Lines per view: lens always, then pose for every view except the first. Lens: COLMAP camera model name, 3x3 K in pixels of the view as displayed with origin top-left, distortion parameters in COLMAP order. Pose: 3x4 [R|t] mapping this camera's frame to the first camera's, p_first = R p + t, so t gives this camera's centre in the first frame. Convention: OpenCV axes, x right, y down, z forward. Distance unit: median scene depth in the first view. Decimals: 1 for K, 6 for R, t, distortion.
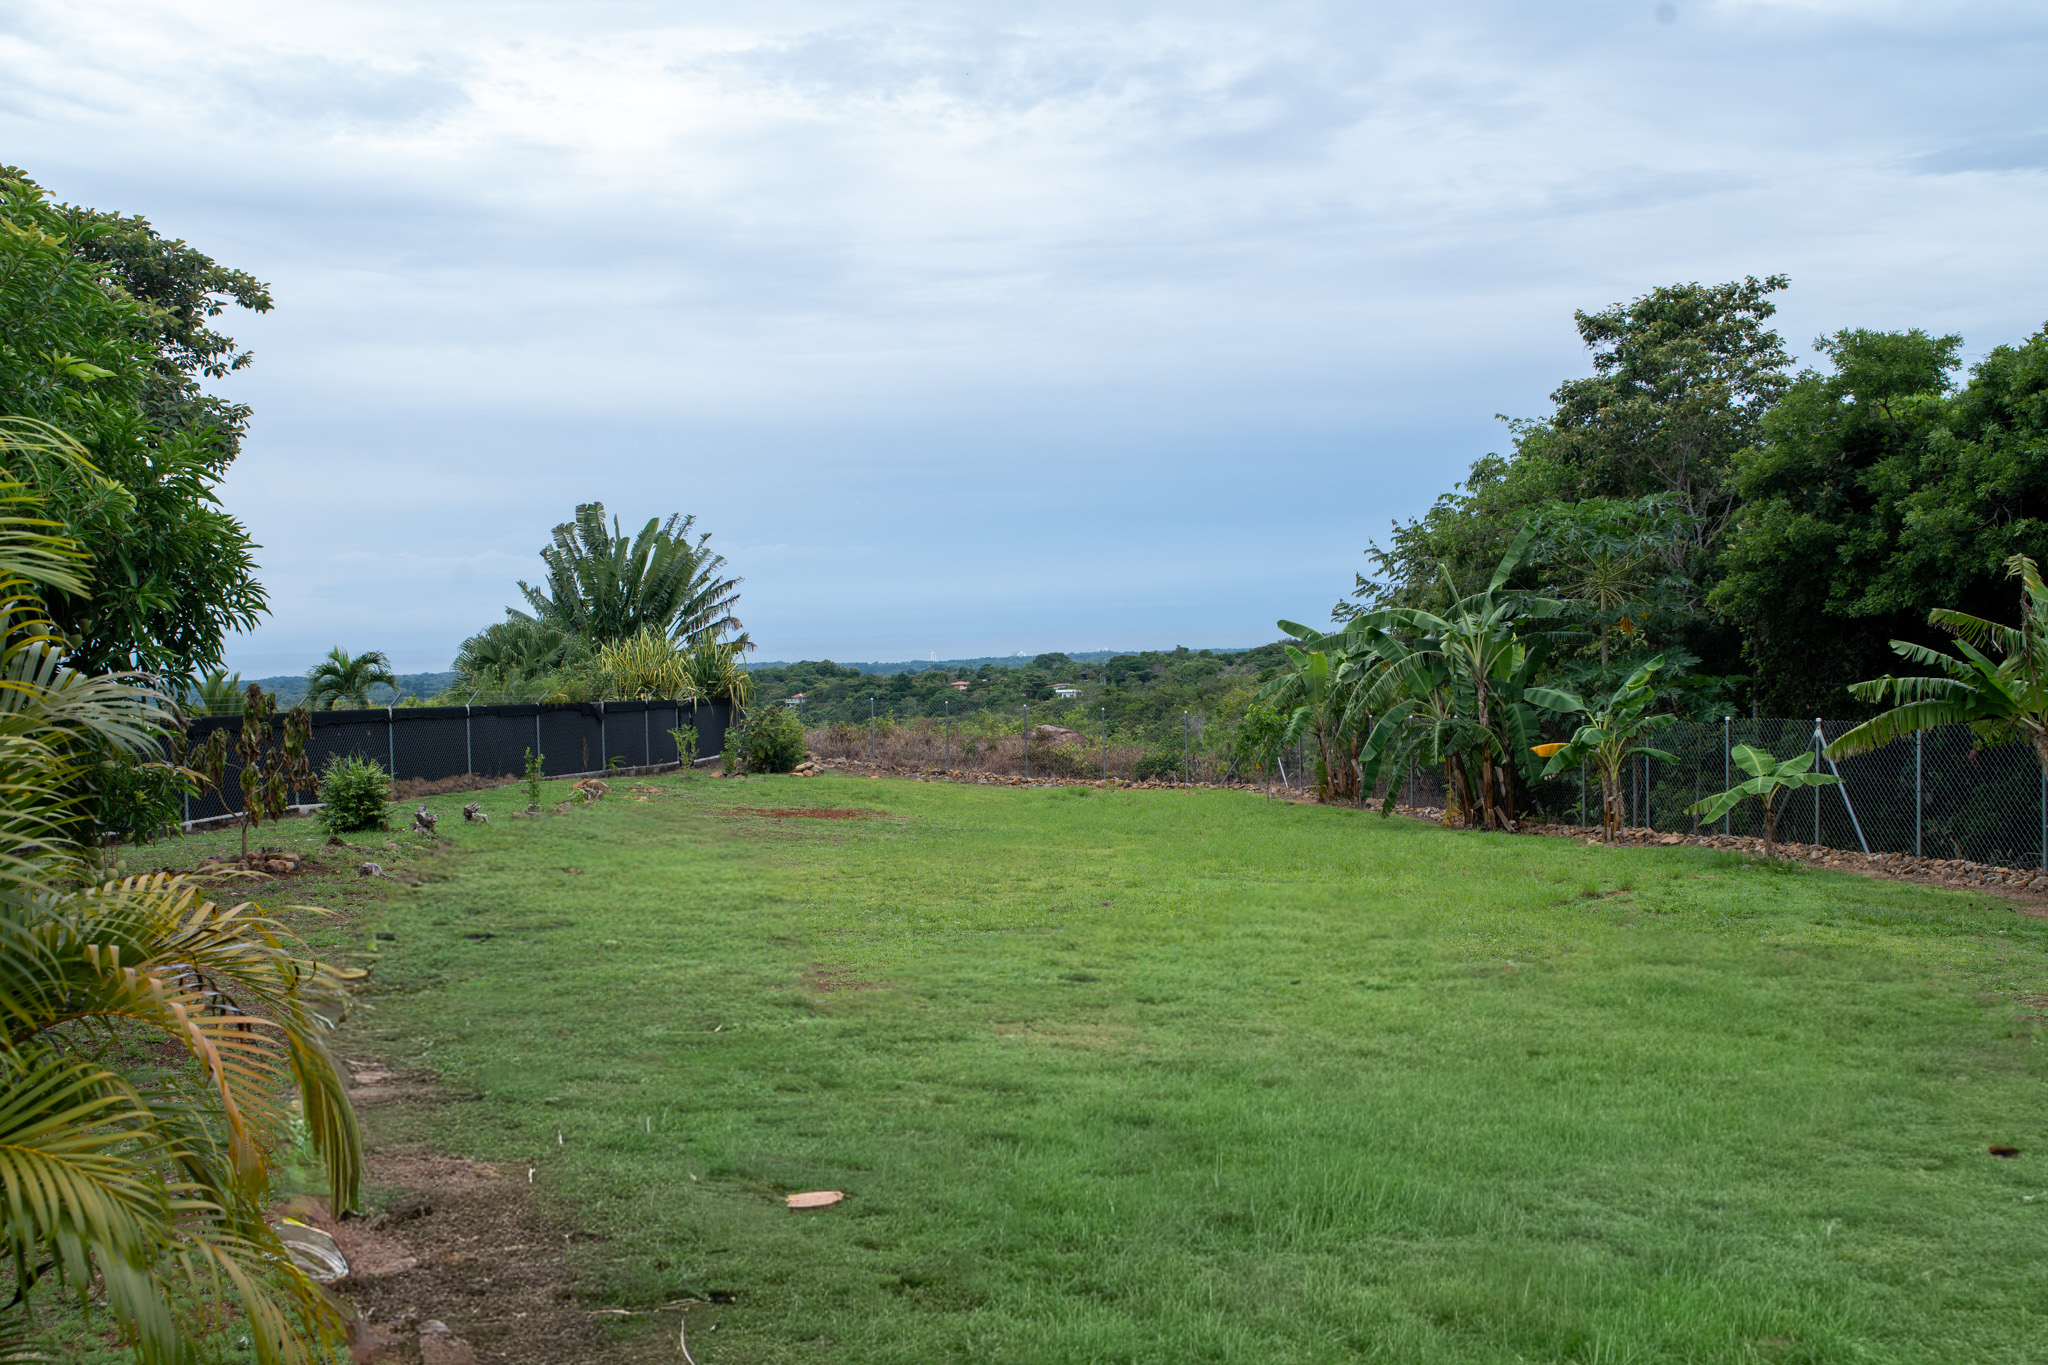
lens RADIAL K [[2139.2, 0, 1024.0], [0, 2139.2, 682.5], [0, 0, 1]] dist [-0.004624, 0.015305]
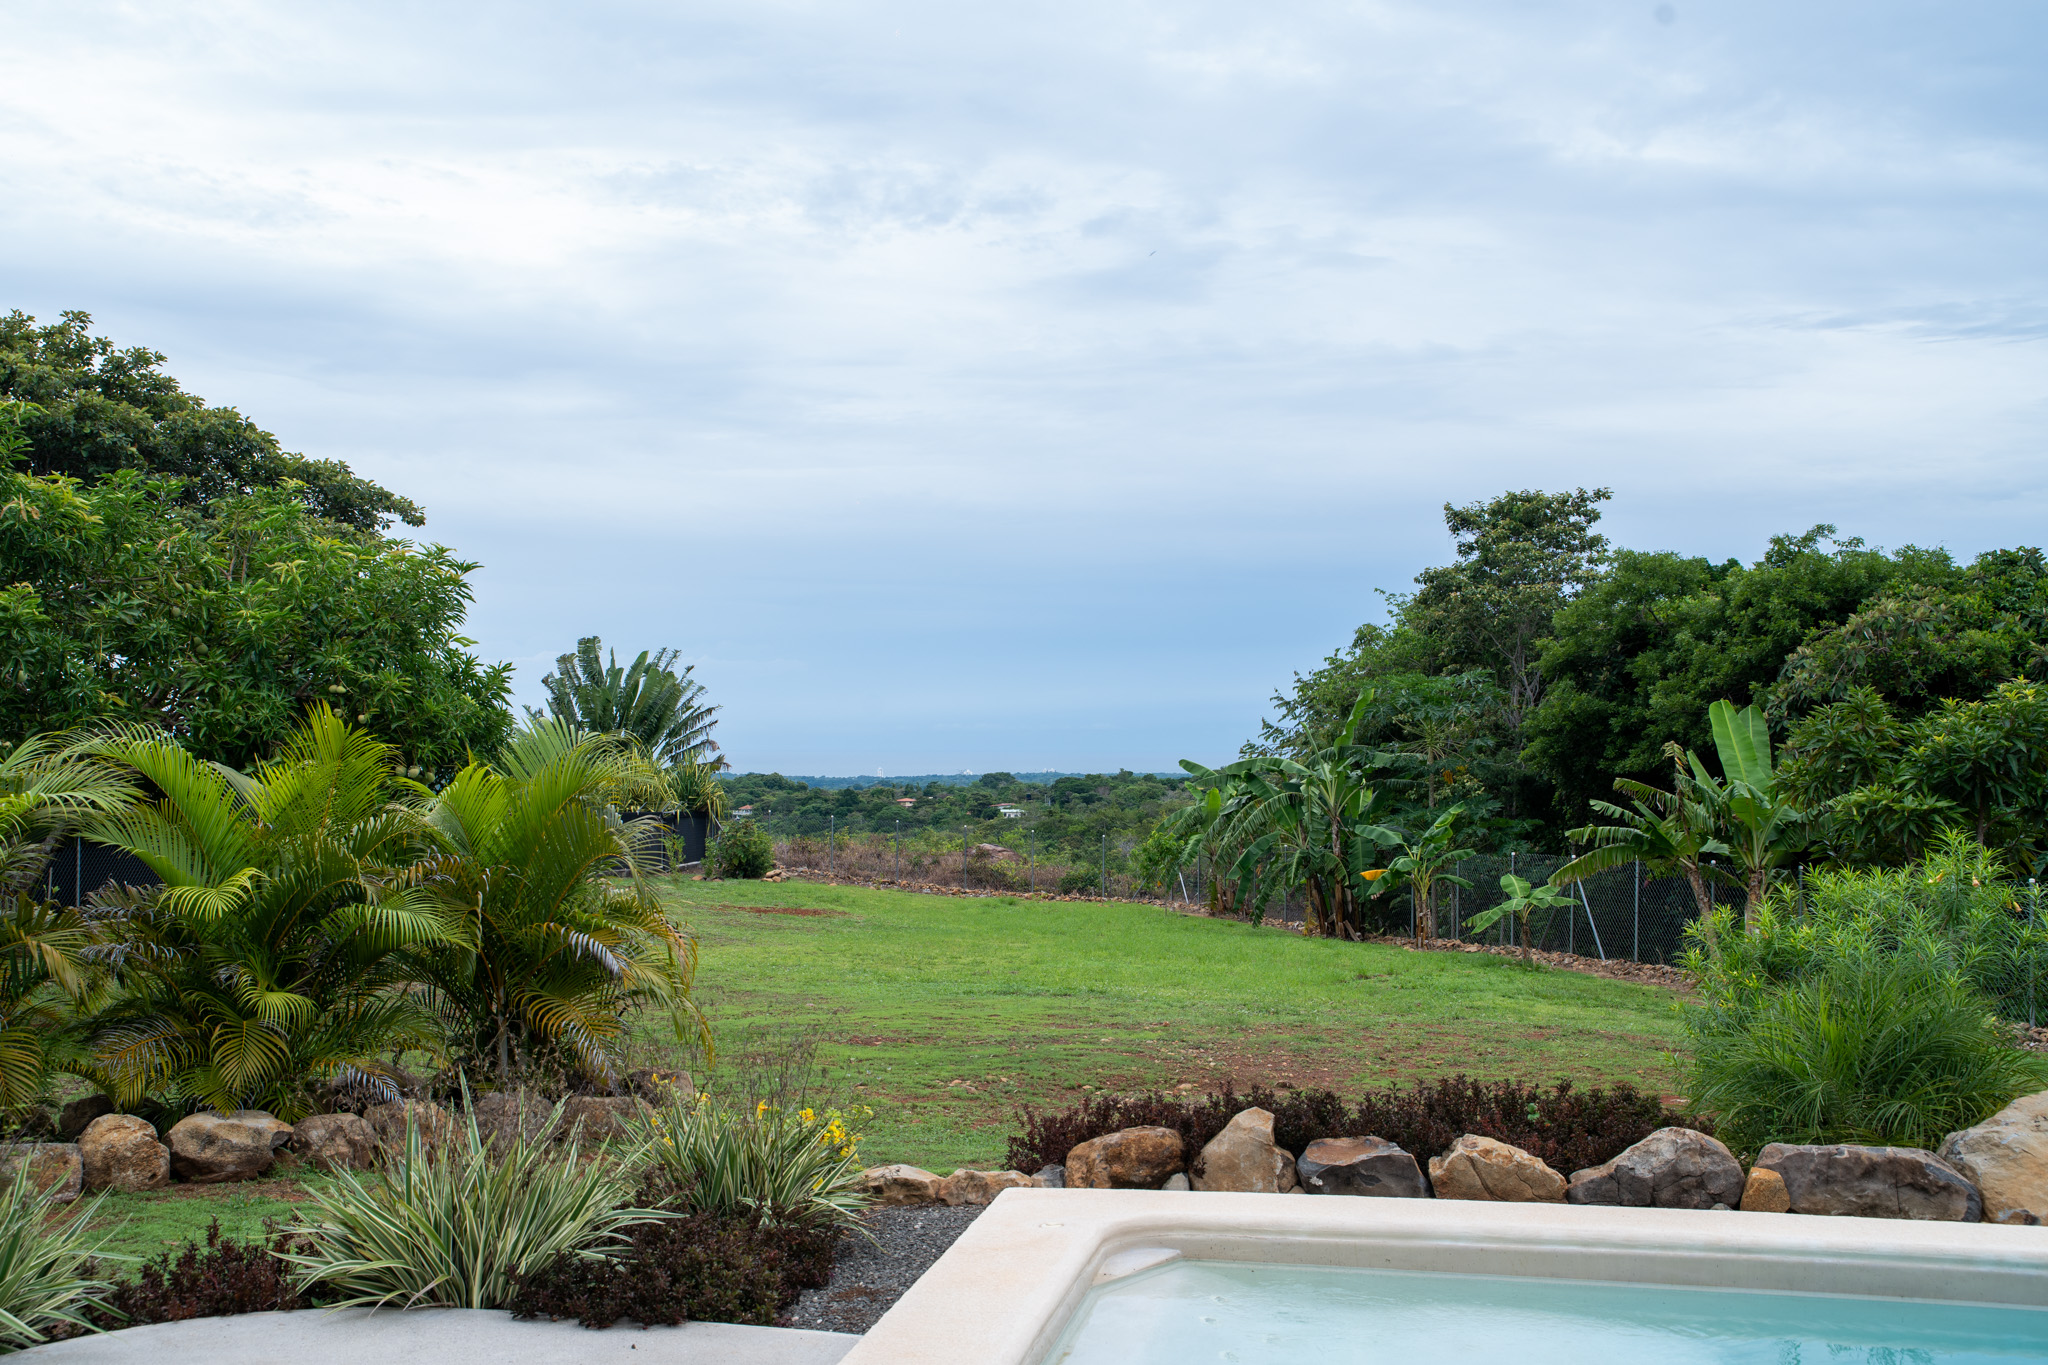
lens RADIAL K [[2109.3, 0, 1018.8], [0, 2109.3, 675.5], [0, 0, 1]] dist [0.002273, 0.025801]
pose [[0.999297, 0.030710, 0.021517, 0.002755], [-0.029369, 0.997761, -0.060088, -0.003319], [-0.023314, 0.059414, 0.997961, -0.174019]]
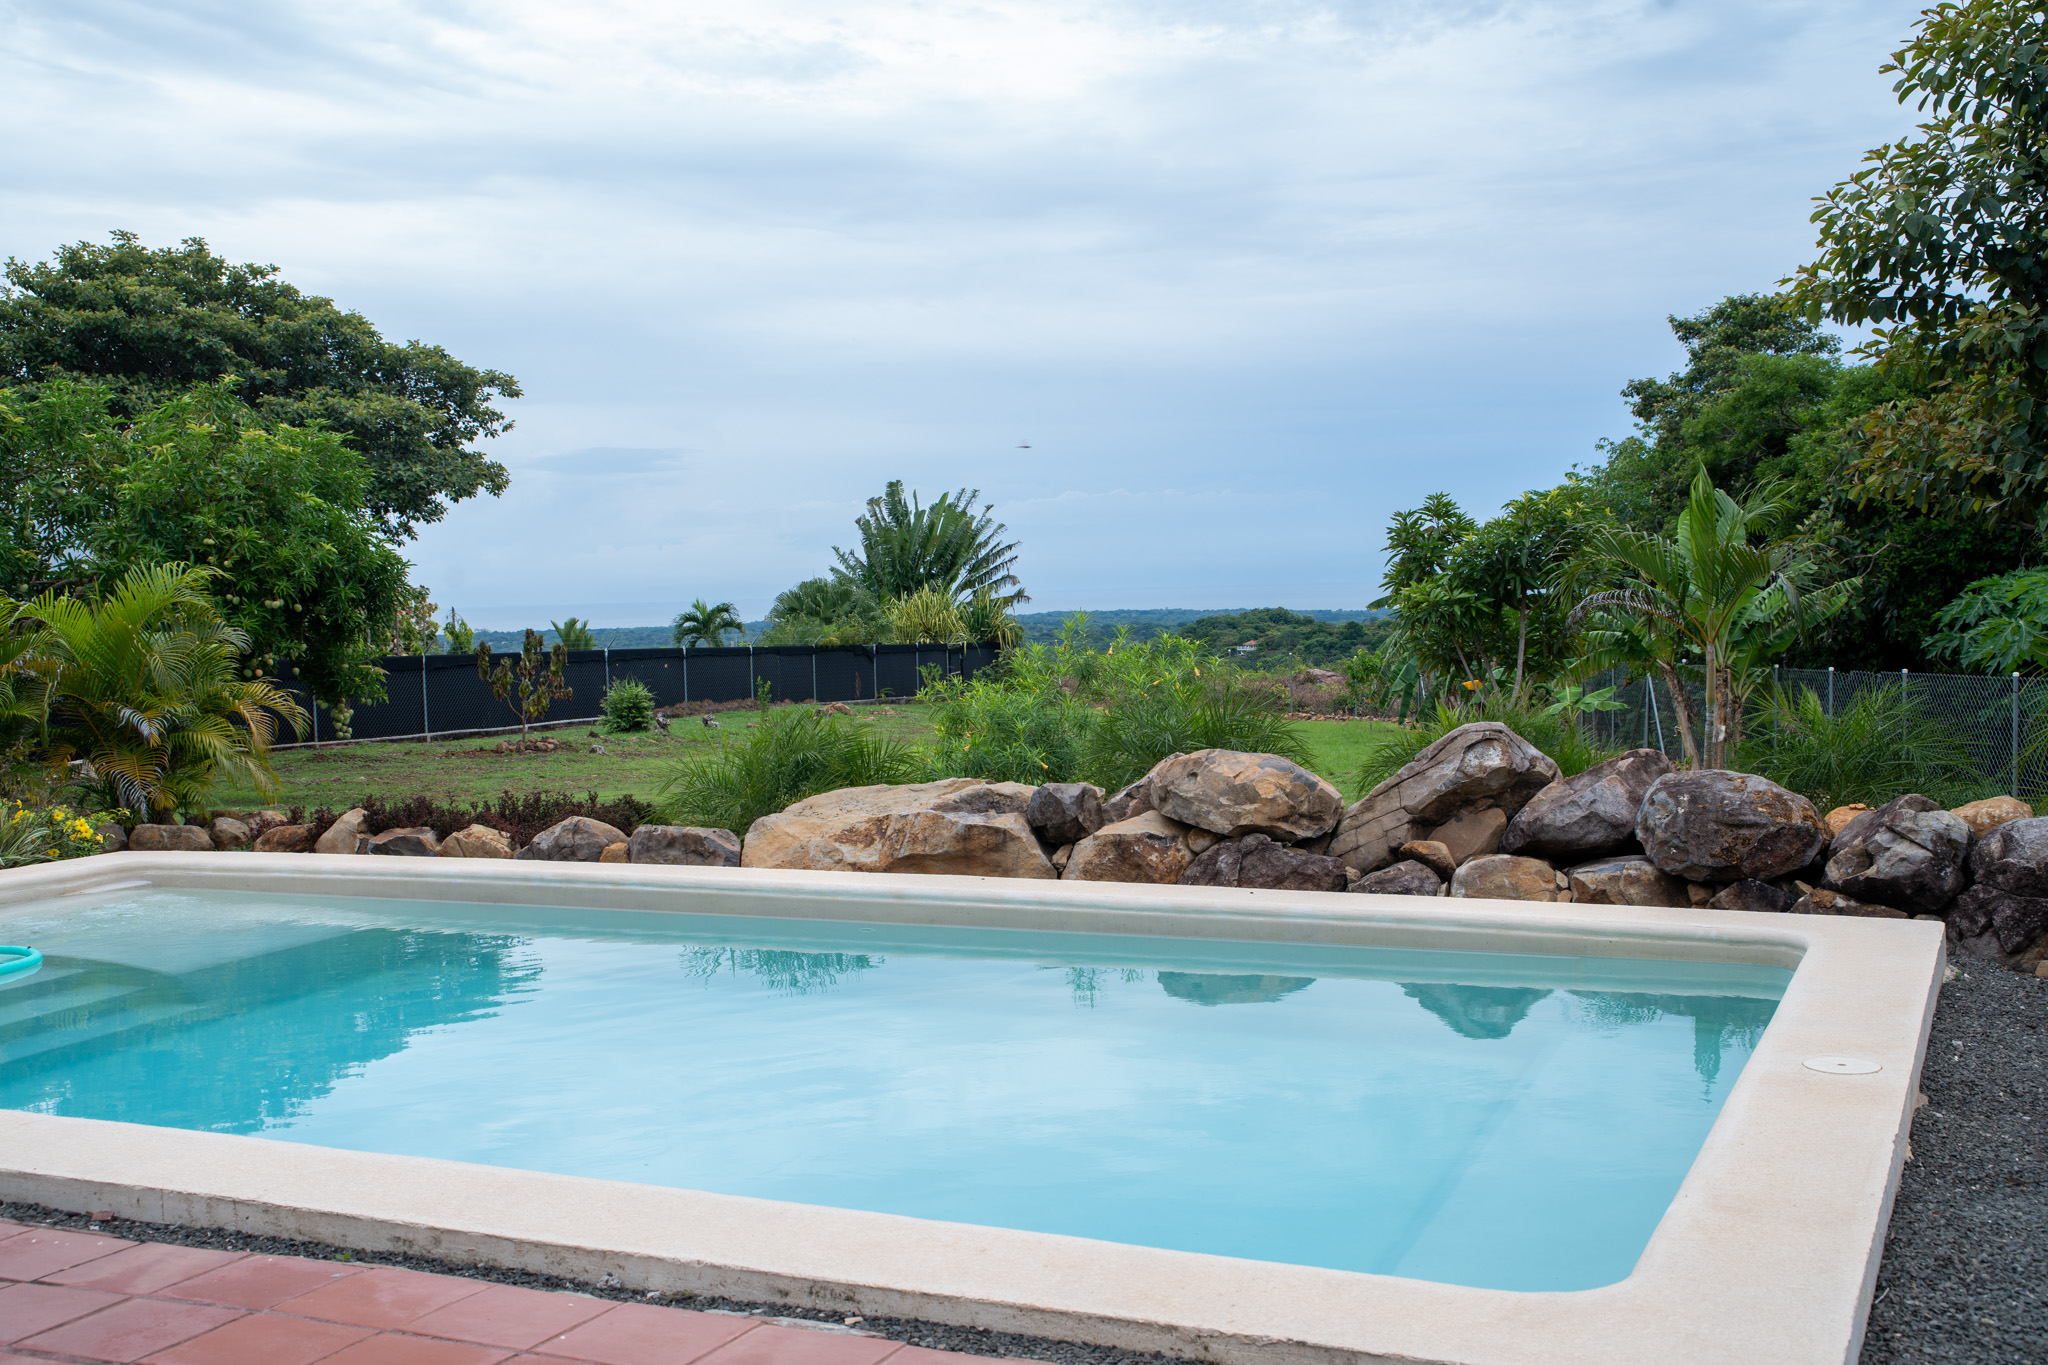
lens RADIAL K [[2139.2, 0, 1024.0], [0, 2139.2, 682.5], [0, 0, 1]] dist [-0.004624, 0.015305]
pose [[0.978156, 0.010396, -0.207612, 0.169300], [-0.005265, 0.999667, 0.025253, -0.000907], [0.207806, -0.023608, 0.977885, -0.238938]]
